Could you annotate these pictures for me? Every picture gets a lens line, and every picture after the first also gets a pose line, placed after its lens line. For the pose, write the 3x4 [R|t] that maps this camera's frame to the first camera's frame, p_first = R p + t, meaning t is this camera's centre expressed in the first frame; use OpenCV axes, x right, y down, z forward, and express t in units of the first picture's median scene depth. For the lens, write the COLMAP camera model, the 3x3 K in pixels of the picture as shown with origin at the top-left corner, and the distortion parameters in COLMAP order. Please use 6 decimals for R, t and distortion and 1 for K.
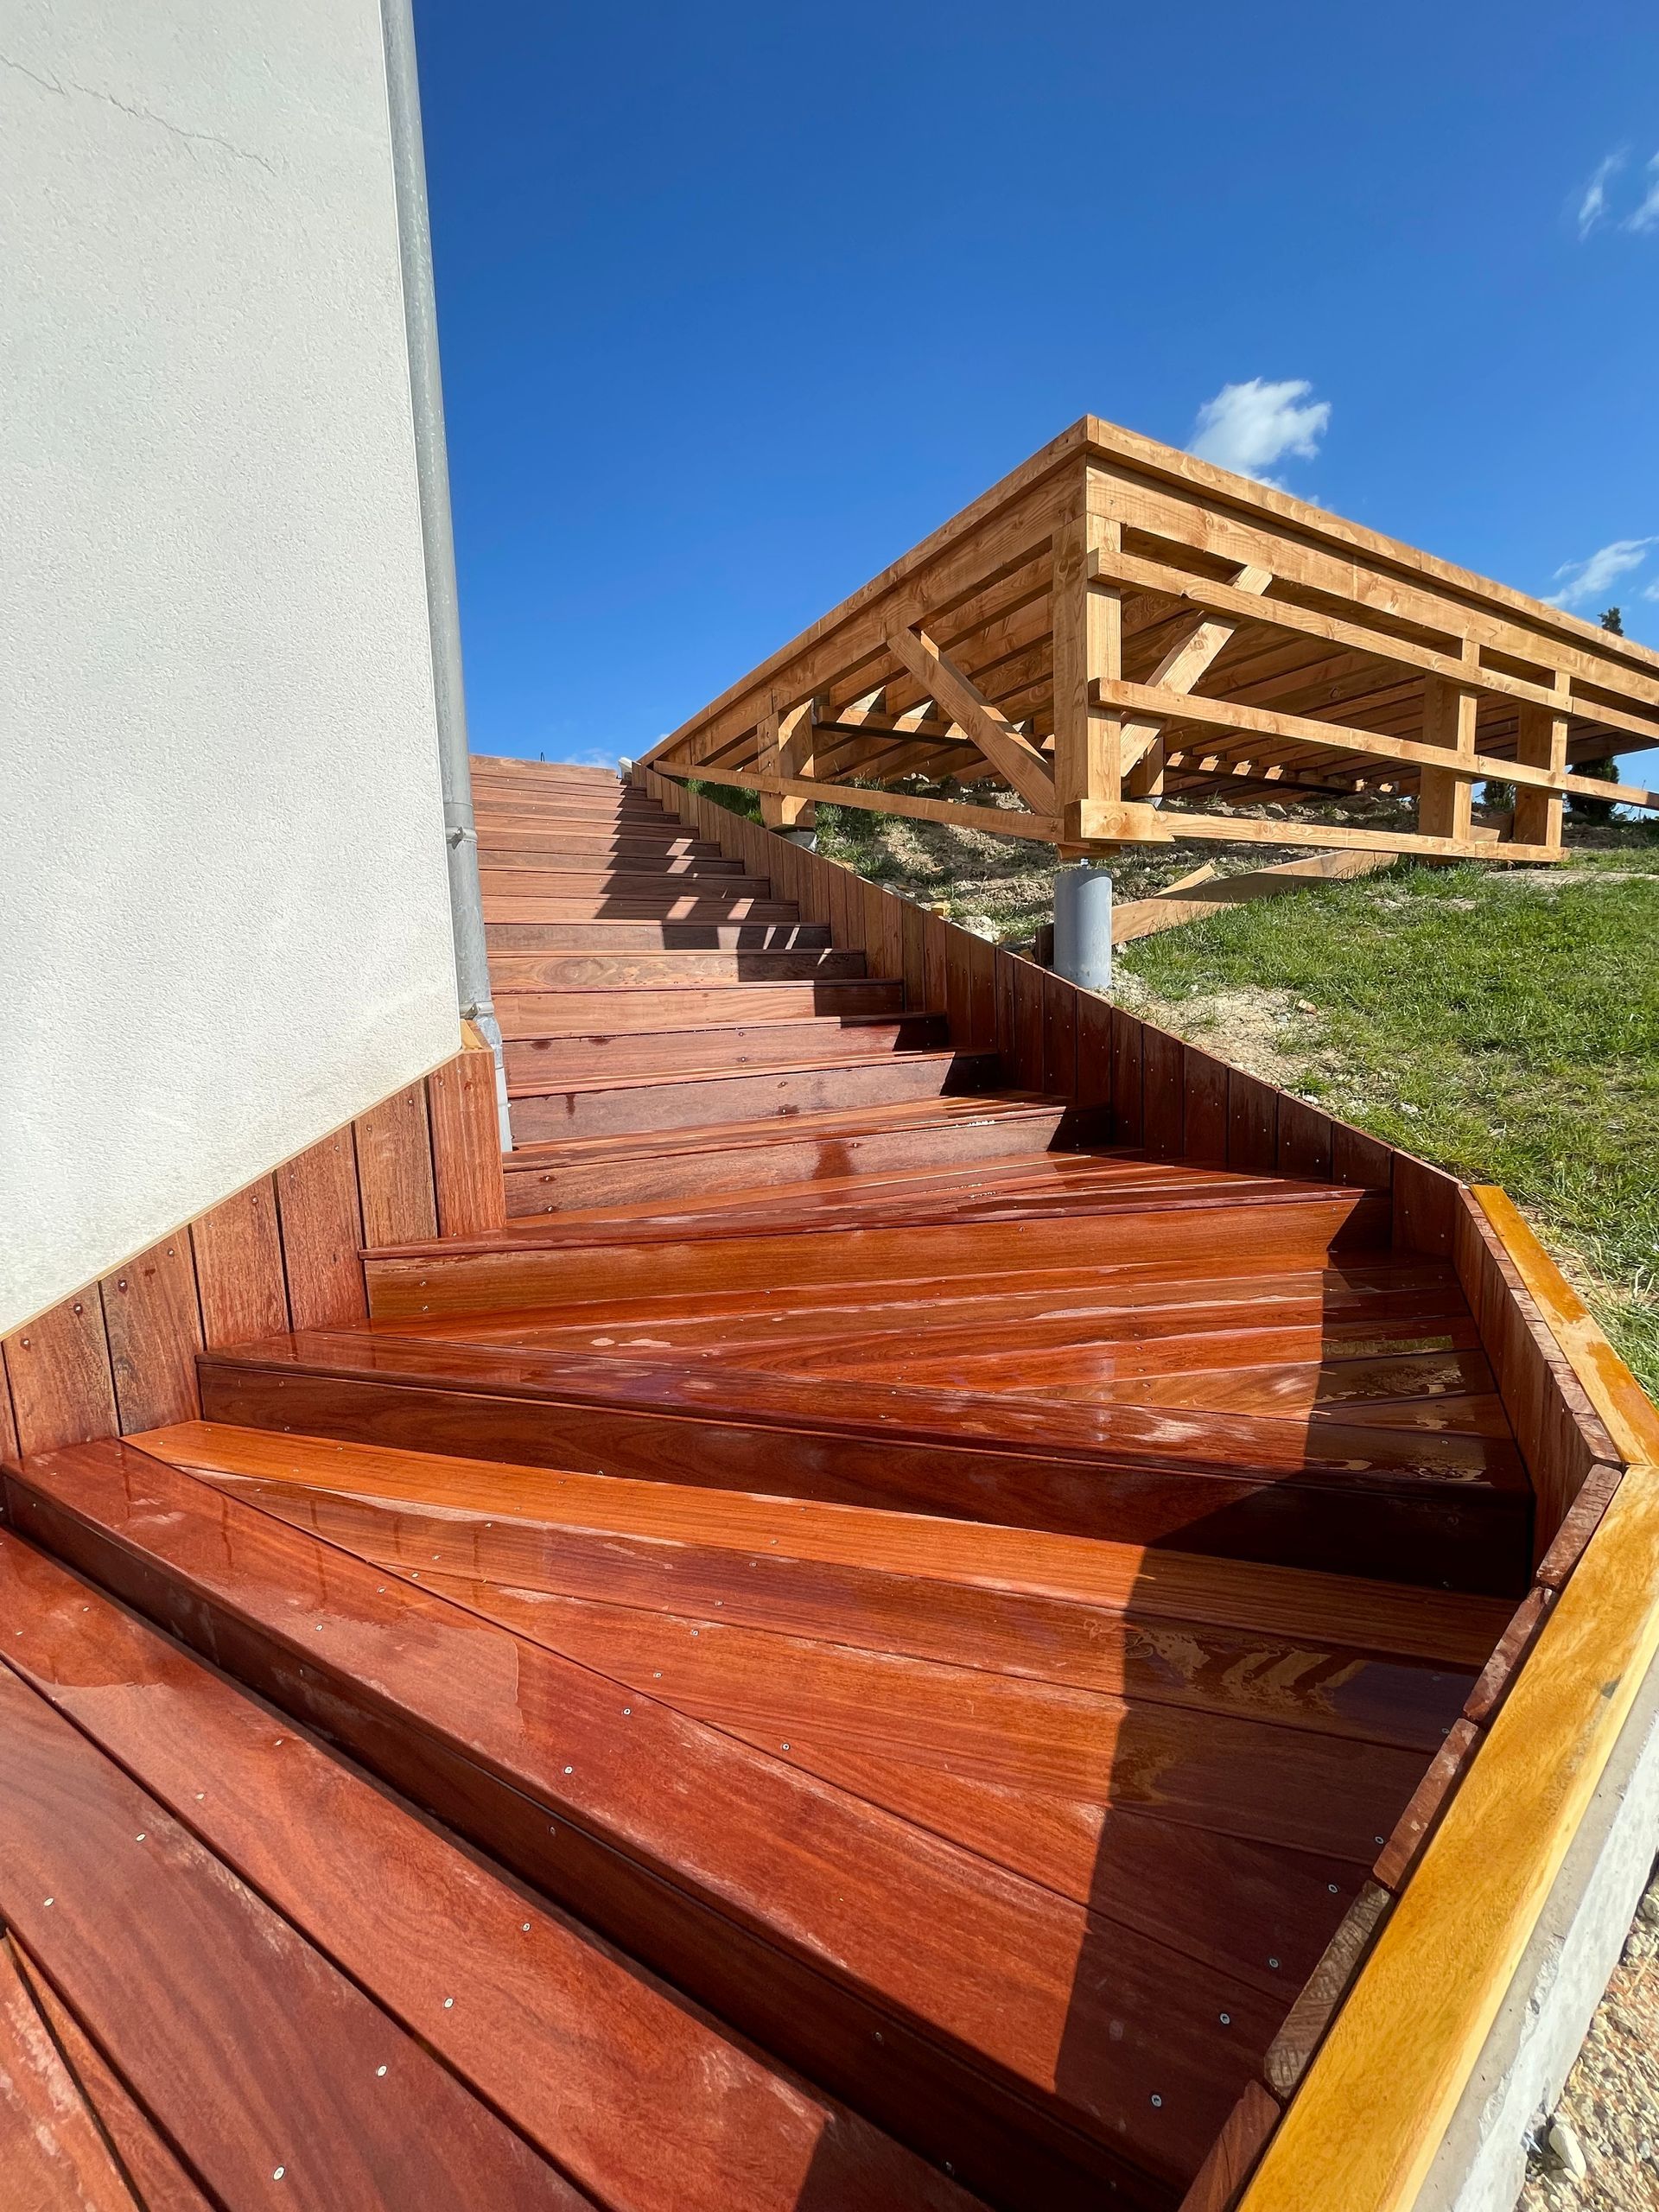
lens RADIAL K [[889.4, 0, 833.9], [0, 889.4, 1107.5], [0, 0, 1]] dist [-0.002049, -0.000114]
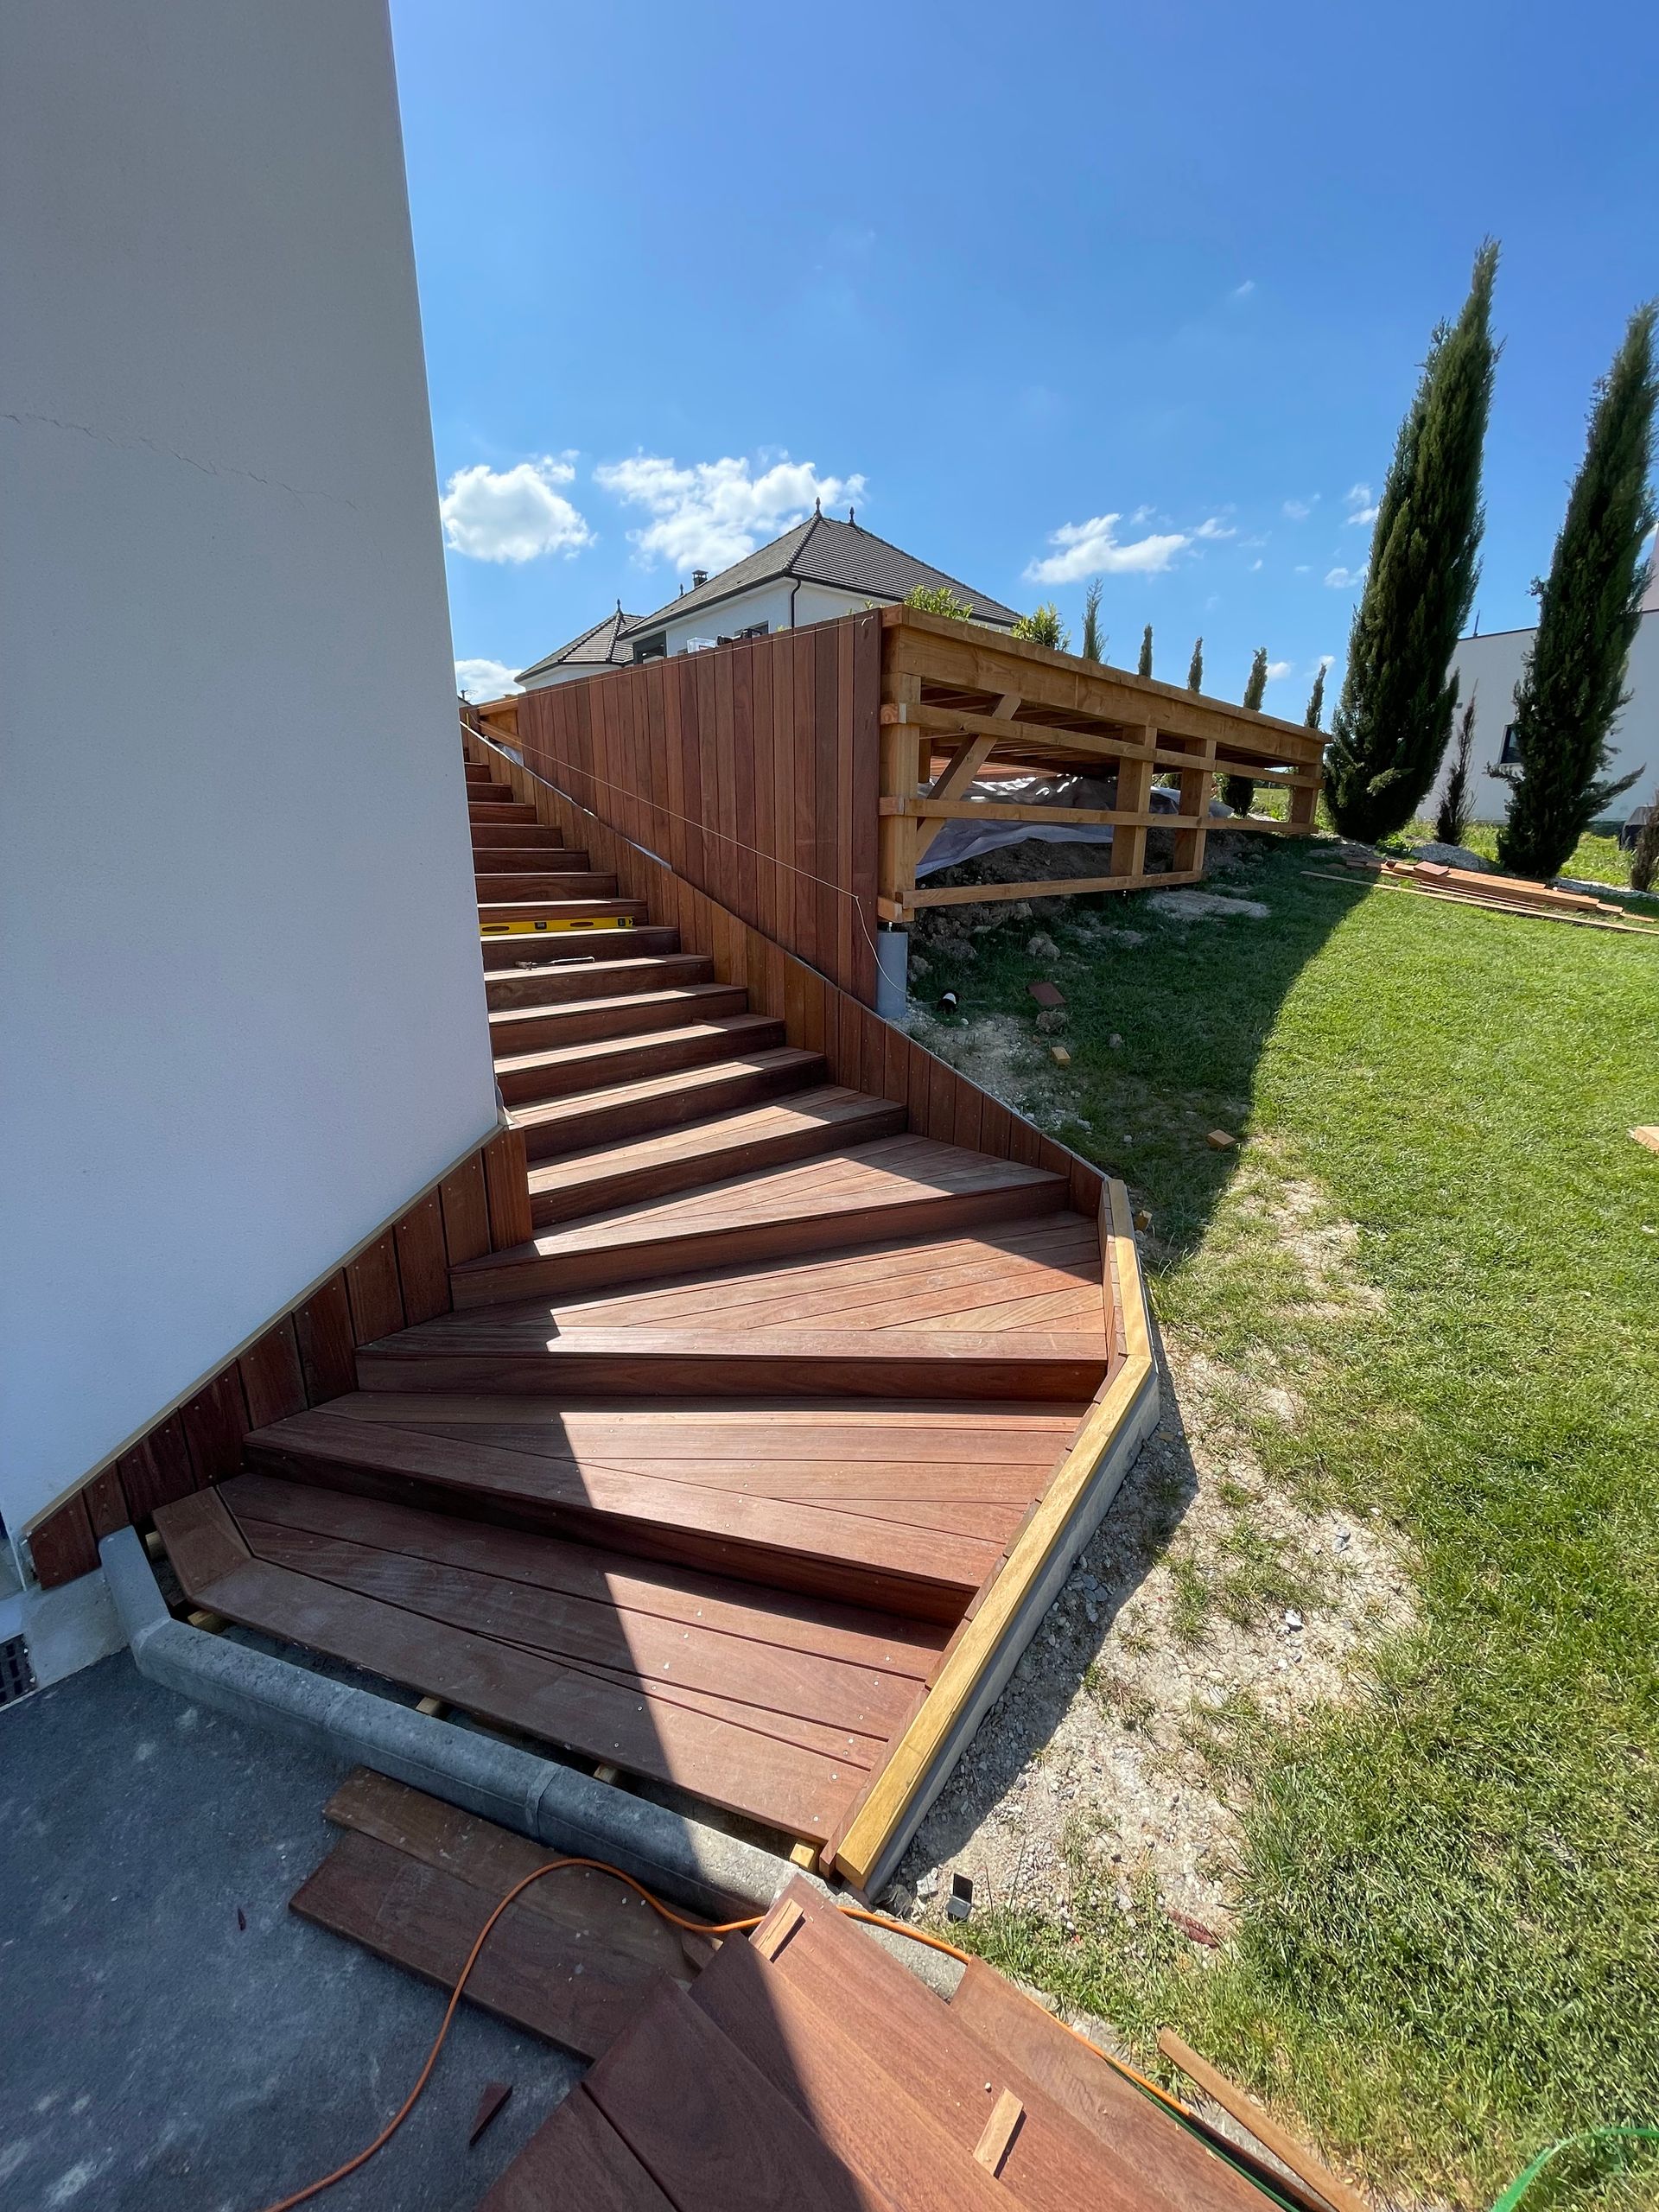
lens RADIAL K [[892.1, 0, 829.5], [0, 892.1, 1106.0], [0, 0, 1]] dist [-0.001222, -0.000764]
pose [[0.963578, -0.033781, 0.265287, -0.266314], [-0.007060, 0.988431, 0.151508, -0.298195], [-0.267336, -0.147863, 0.952191, -0.483705]]
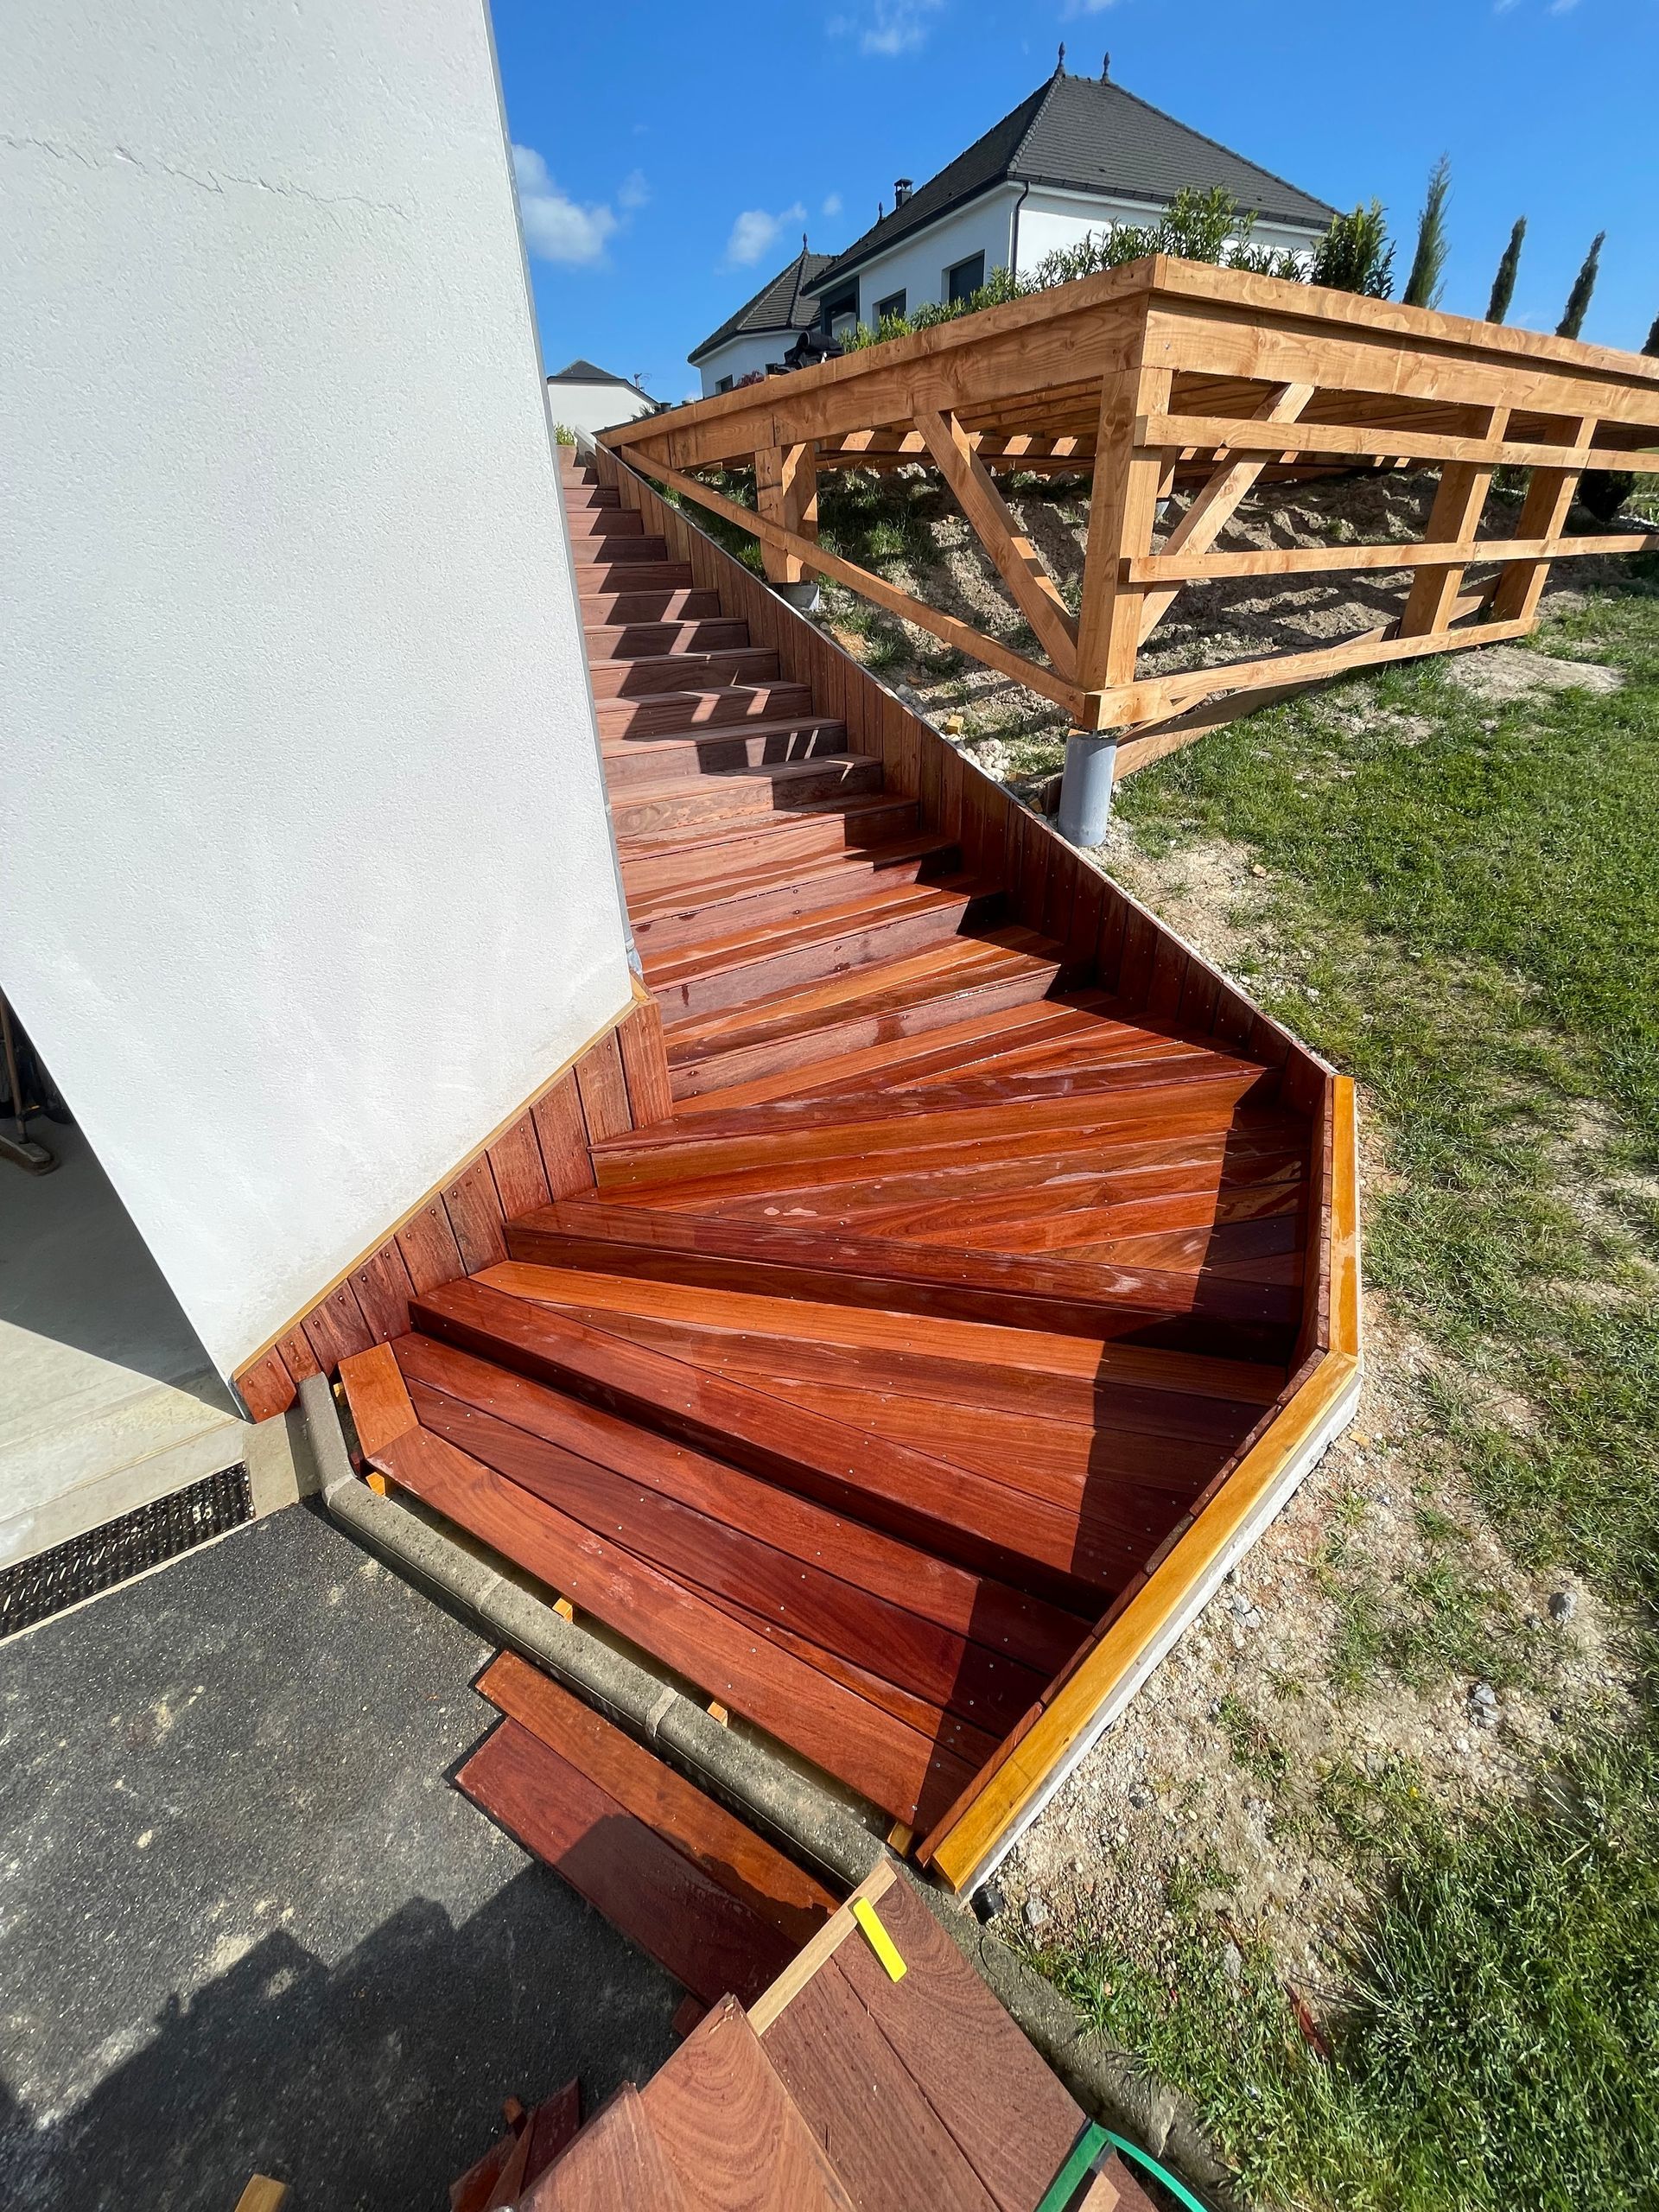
lens RADIAL K [[889.4, 0, 833.9], [0, 889.4, 1107.5], [0, 0, 1]] dist [-0.002049, -0.000114]
pose [[0.997423, -0.031639, 0.064396, -0.196314], [0.002259, 0.910927, 0.412560, -0.438691], [-0.071713, -0.411352, 0.908651, -0.284868]]
